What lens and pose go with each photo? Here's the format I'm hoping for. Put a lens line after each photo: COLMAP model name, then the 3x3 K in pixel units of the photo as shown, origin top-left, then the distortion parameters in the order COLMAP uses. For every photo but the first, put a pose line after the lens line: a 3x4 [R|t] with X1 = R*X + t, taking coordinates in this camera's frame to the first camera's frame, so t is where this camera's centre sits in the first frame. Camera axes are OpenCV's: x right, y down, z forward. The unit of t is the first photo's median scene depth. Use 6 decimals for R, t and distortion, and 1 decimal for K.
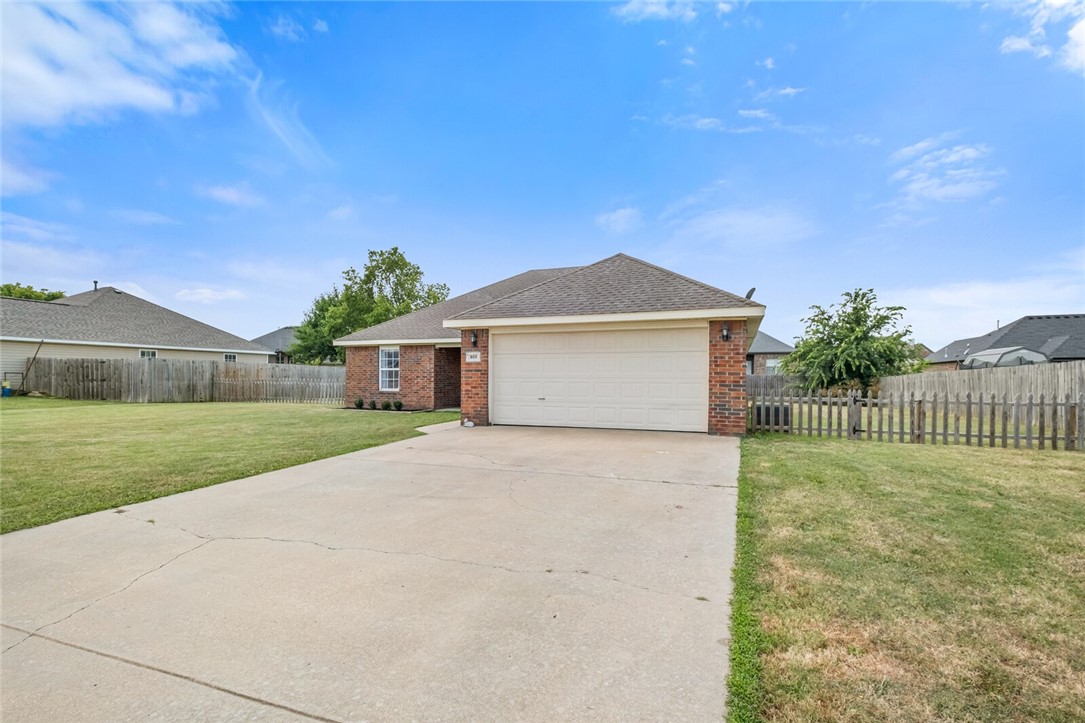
lens RADIAL K [[485.1, 0, 541.5], [0, 485.1, 381.1], [0, 0, 1]] dist [0.013212, -0.003455]
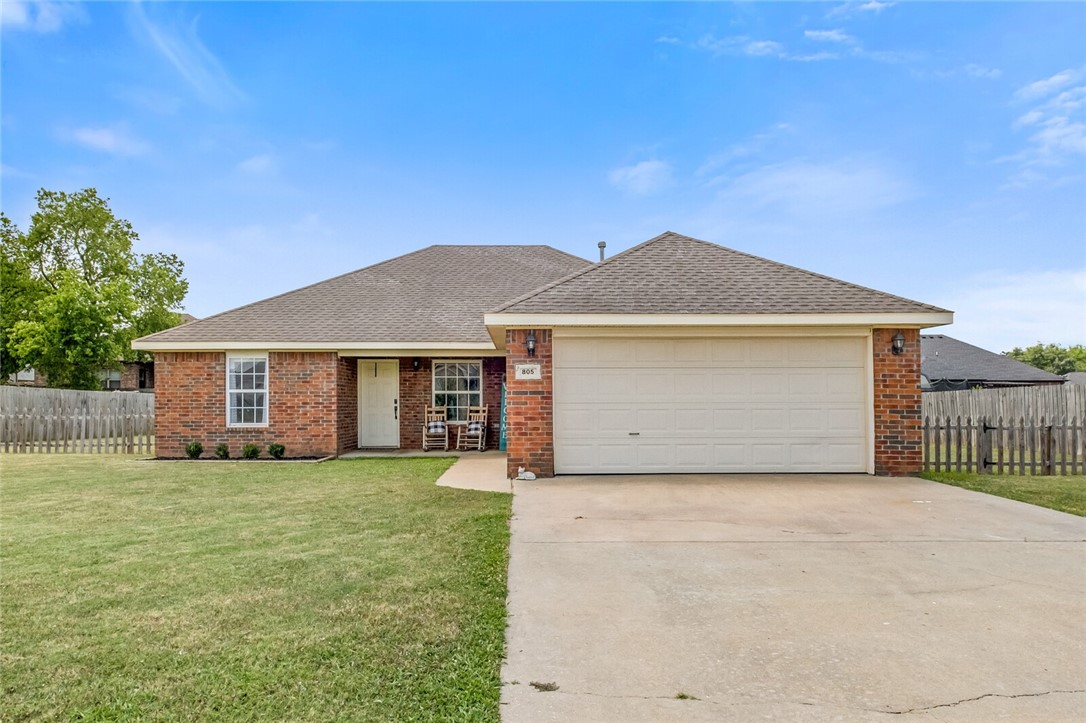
lens RADIAL K [[668.0, 0, 517.8], [0, 668.0, 400.9], [0, 0, 1]] dist [0.022693, -0.009546]
pose [[0.934799, -0.004598, 0.355147, -0.471807], [0.008392, 0.999923, -0.009142, -0.002825], [-0.355077, 0.011526, 0.934766, 0.168963]]
